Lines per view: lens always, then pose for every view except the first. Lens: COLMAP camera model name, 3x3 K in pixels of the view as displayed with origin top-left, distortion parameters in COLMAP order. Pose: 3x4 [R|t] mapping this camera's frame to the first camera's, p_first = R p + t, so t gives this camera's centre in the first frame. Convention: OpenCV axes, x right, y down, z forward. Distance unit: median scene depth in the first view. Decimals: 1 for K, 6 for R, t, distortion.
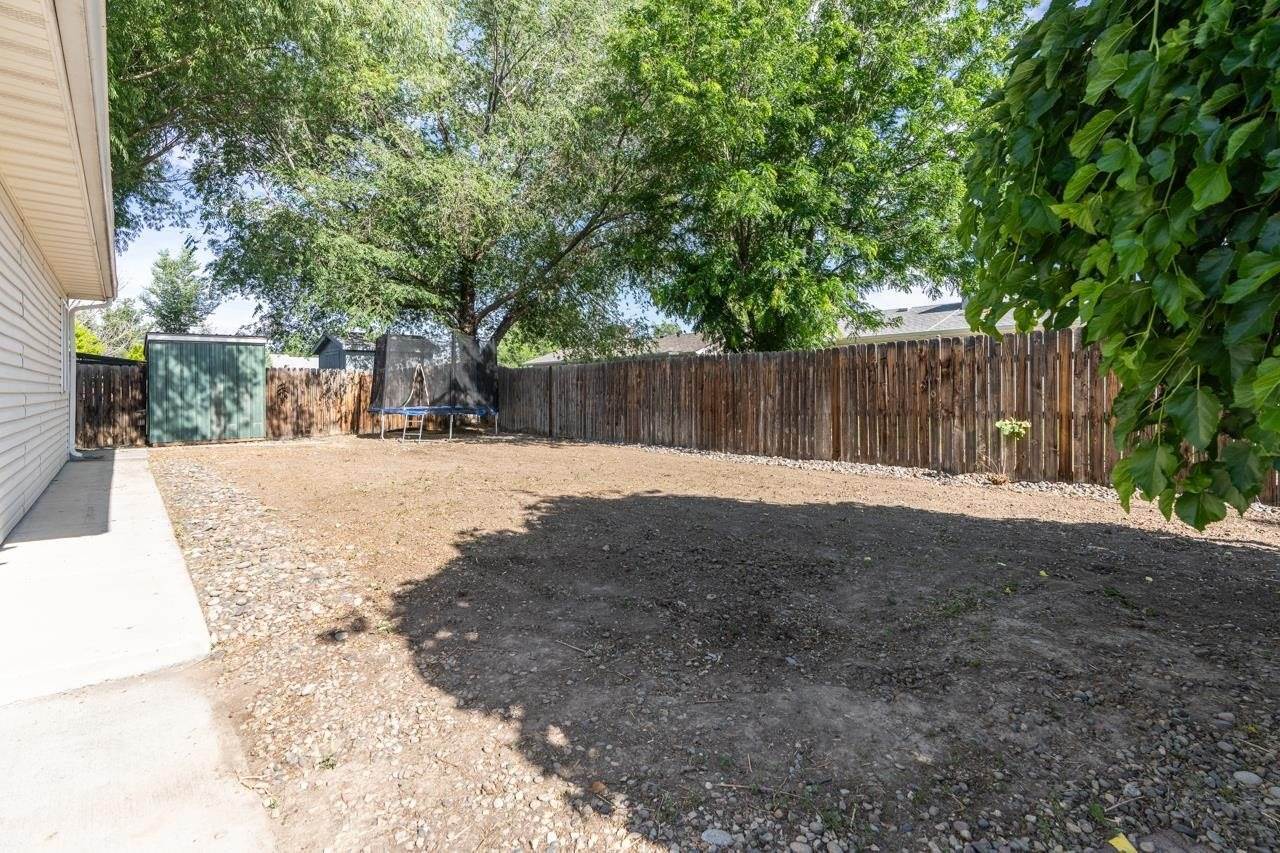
lens RADIAL K [[575.2, 0, 632.2], [0, 575.2, 402.7], [0, 0, 1]] dist [-0.000459, -0.000014]
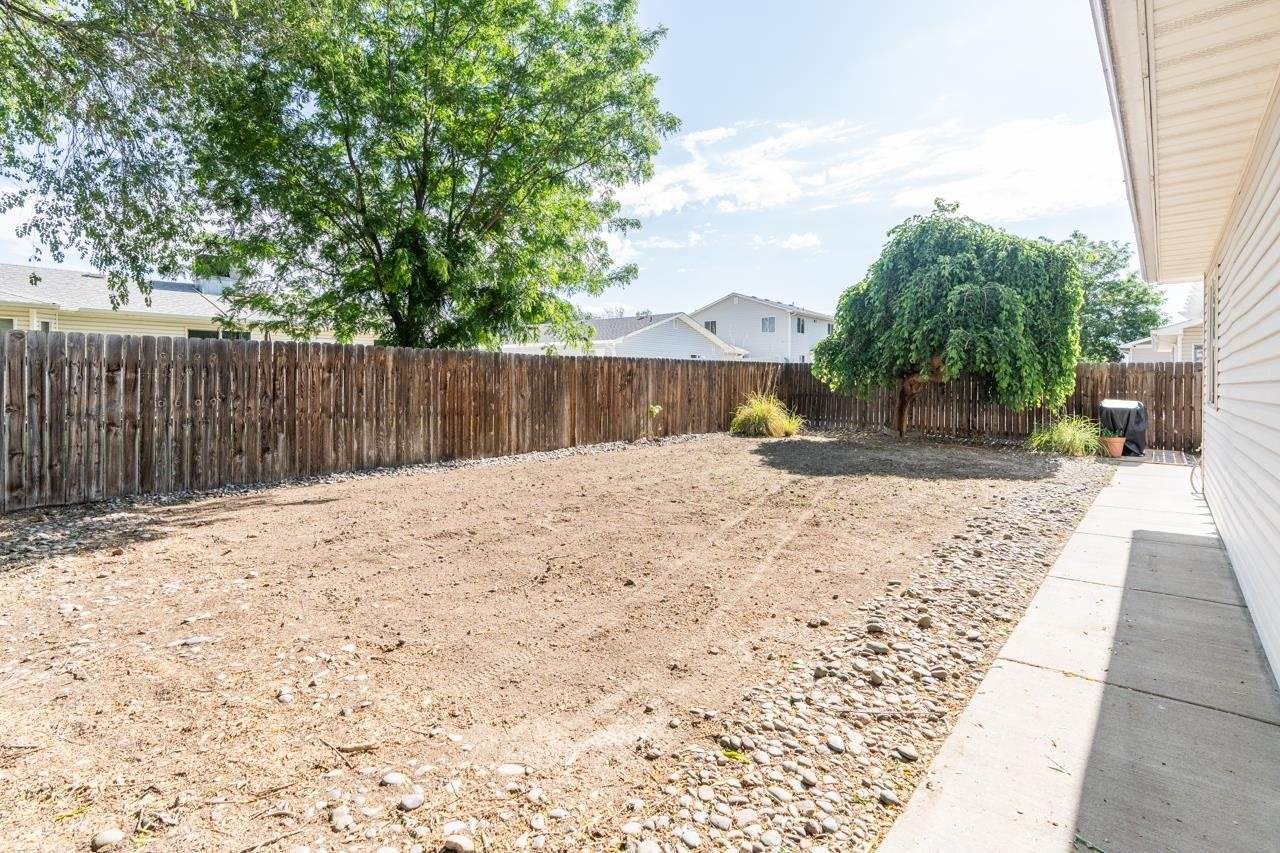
lens RADIAL K [[575.2, 0, 632.2], [0, 575.2, 402.7], [0, 0, 1]] dist [-0.000459, -0.000014]
pose [[-0.096500, -0.023261, 0.995061, -0.823444], [0.023565, 0.999393, 0.025647, -0.021147], [-0.995054, 0.025923, -0.095893, 0.888110]]
